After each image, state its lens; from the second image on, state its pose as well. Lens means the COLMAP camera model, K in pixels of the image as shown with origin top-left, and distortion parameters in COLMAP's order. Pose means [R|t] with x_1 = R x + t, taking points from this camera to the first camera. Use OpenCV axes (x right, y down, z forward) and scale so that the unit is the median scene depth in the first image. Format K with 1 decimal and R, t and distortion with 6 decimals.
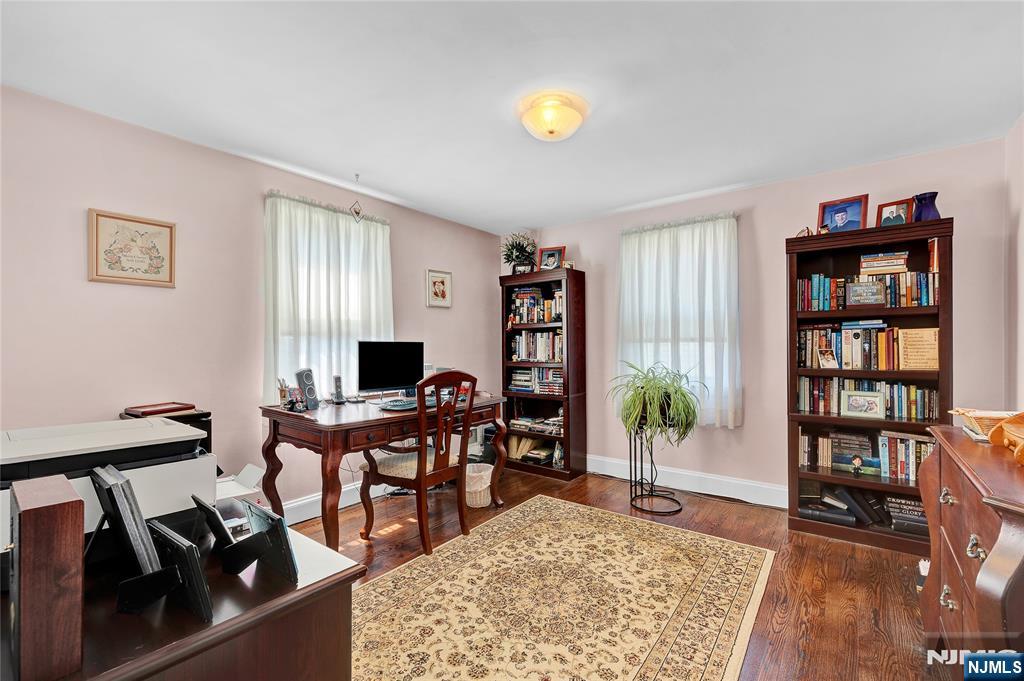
lens RADIAL K [[459.5, 0, 514.1], [0, 459.5, 338.6], [0, 0, 1]] dist [-0.001011, 0.000114]
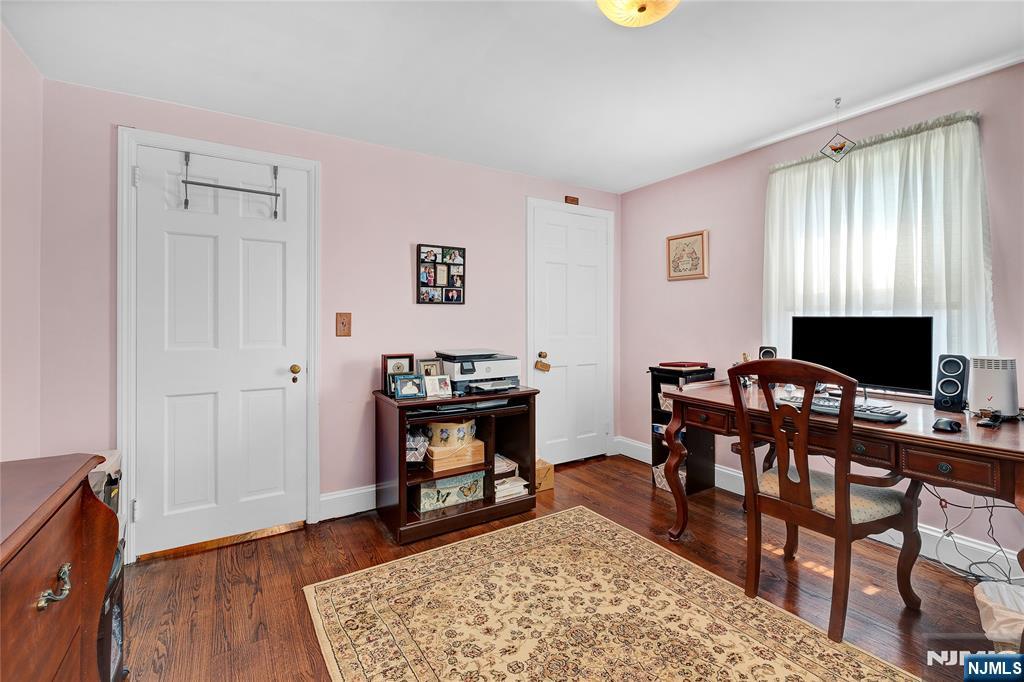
lens RADIAL K [[440.5, 0, 513.6], [0, 440.5, 324.7], [0, 0, 1]] dist [-0.019391, 0.000184]
pose [[-0.362716, 0.010331, -0.931842, 0.720708], [0.006641, 0.999942, 0.008500, 0.011711], [0.931876, -0.003105, -0.362763, 1.036324]]
